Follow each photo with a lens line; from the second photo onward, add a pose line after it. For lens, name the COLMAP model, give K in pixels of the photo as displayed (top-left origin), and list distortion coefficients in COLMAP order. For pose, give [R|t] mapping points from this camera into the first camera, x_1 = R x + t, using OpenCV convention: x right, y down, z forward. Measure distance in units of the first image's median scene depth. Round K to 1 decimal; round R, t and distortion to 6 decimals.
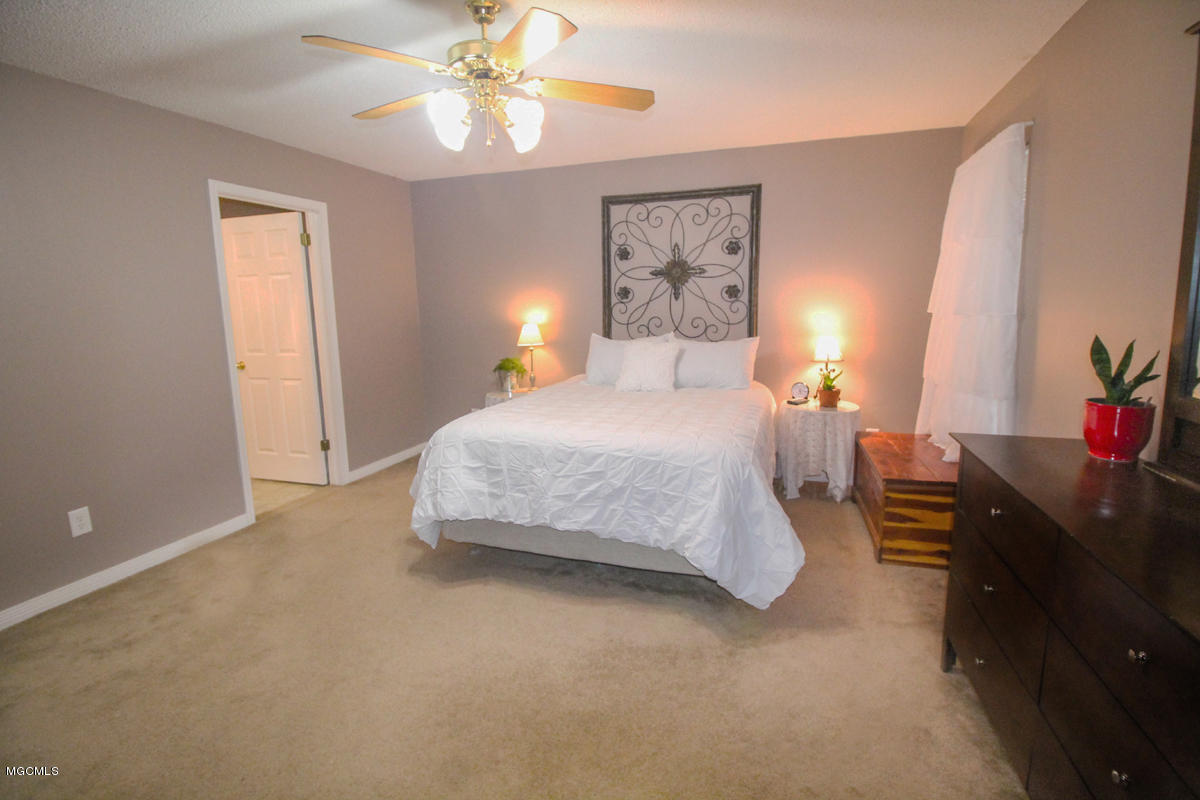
lens RADIAL K [[565.4, 0, 601.0], [0, 565.4, 388.9], [0, 0, 1]] dist [-0.000957, -0.011743]
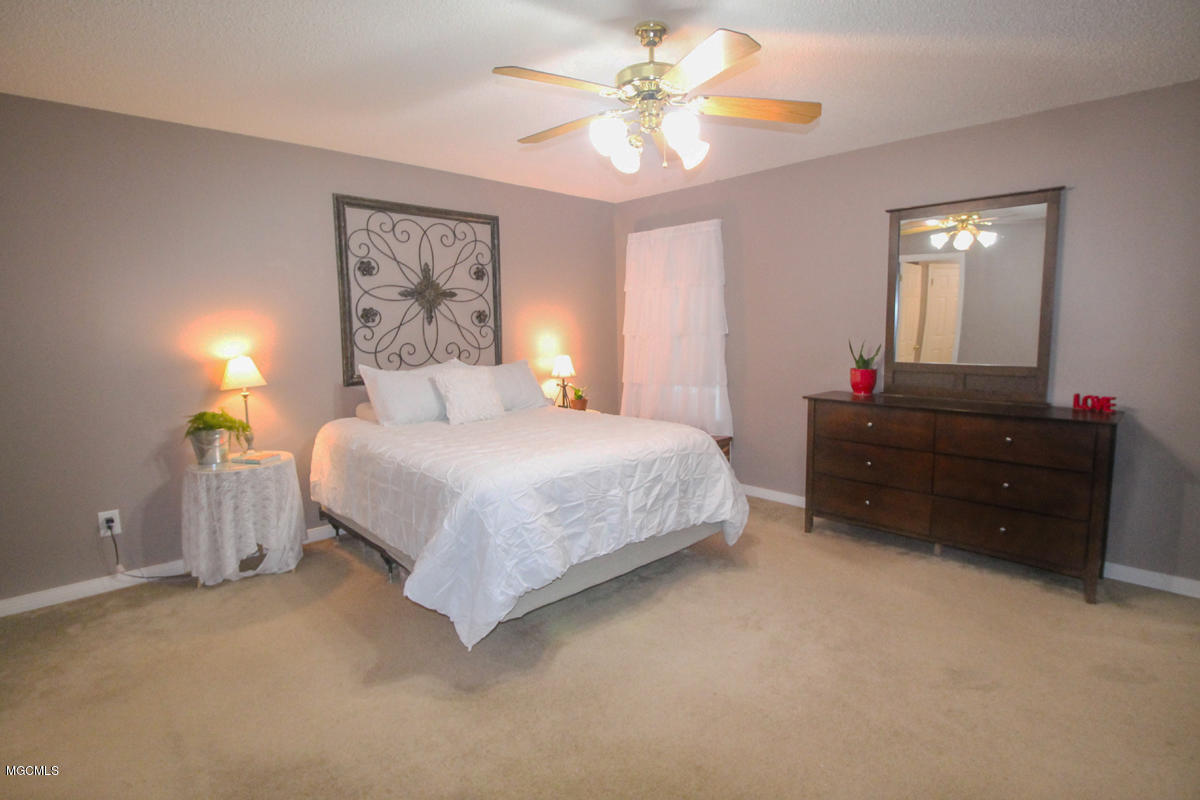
lens RADIAL K [[600.5, 0, 618.3], [0, 600.5, 395.5], [0, 0, 1]] dist [-0.001545, -0.014819]
pose [[0.438543, -0.092702, 0.893917, -0.631865], [0.142501, 0.989255, 0.032680, -0.032594], [-0.887341, 0.113053, 0.447041, 0.317799]]
